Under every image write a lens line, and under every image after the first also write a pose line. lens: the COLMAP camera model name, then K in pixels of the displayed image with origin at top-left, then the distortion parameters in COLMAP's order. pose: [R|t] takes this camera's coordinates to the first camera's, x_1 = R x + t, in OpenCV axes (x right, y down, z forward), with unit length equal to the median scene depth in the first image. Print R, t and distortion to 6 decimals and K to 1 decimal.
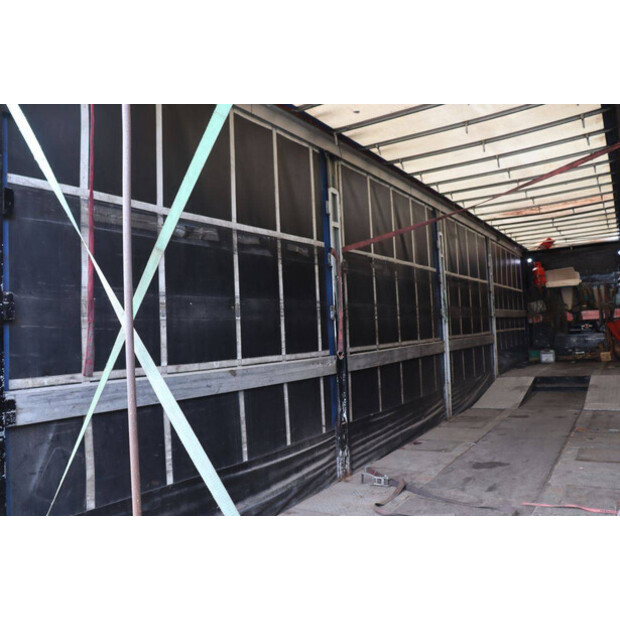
lens RADIAL K [[497.8, 0, 310.0], [0, 497.8, 310.0], [0, 0, 1]] dist [-0.081641, 0.003523]
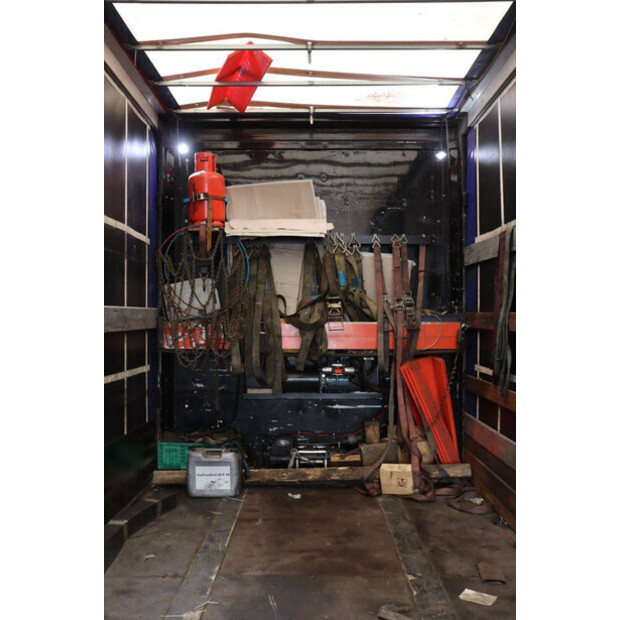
lens RADIAL K [[598.3, 0, 310.0], [0, 598.3, 310.0], [0, 0, 1]] dist [-0.114522, -0.000004]
pose [[0.830154, 0.060160, 0.554278, 0.338350], [-0.072373, 0.997378, 0.000142, -0.004655], [-0.552816, -0.040232, 0.832331, 0.688247]]
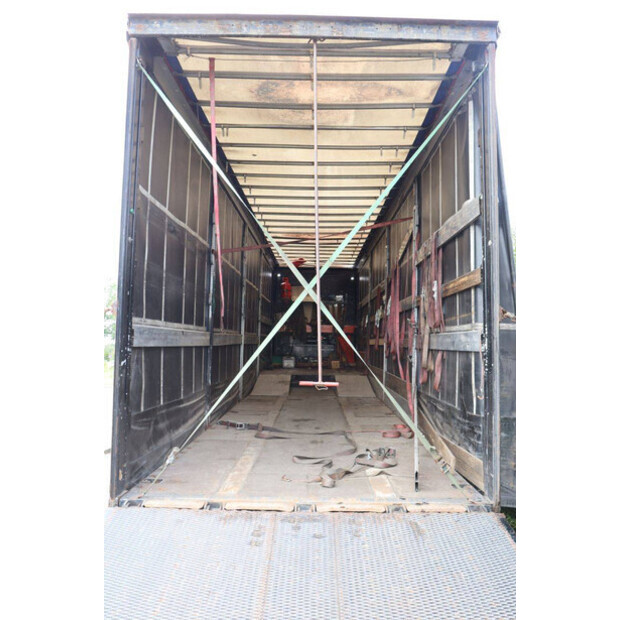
lens RADIAL K [[598.3, 0, 310.0], [0, 598.3, 310.0], [0, 0, 1]] dist [-0.114522, -0.000004]
pose [[0.832441, 0.100292, 0.544962, -0.234664], [-0.091034, 0.994874, -0.044035, 0.031806], [-0.546585, -0.012953, 0.837304, -0.176887]]
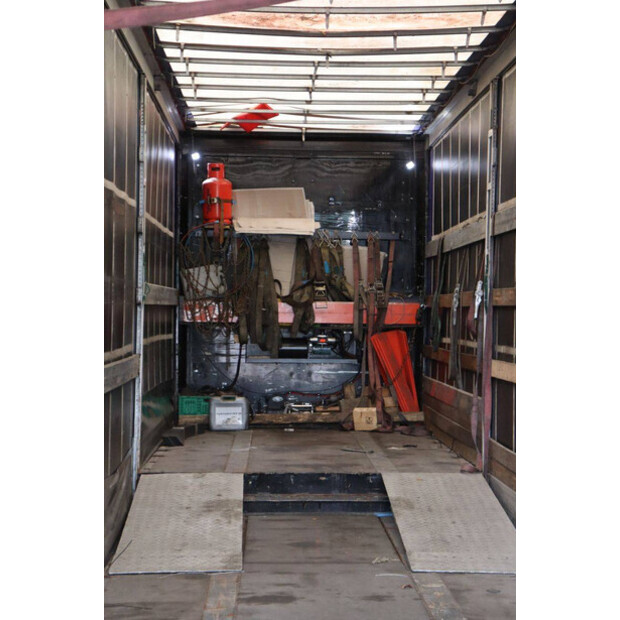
lens RADIAL K [[1329.1, 0, 310.0], [0, 1329.1, 310.0], [0, 0, 1]] dist [0.383019, 0.003655]
pose [[0.809496, 0.062488, 0.583791, -0.077043], [-0.083236, 0.996491, 0.008754, -0.000043], [-0.581195, -0.055678, 0.811857, 0.119584]]
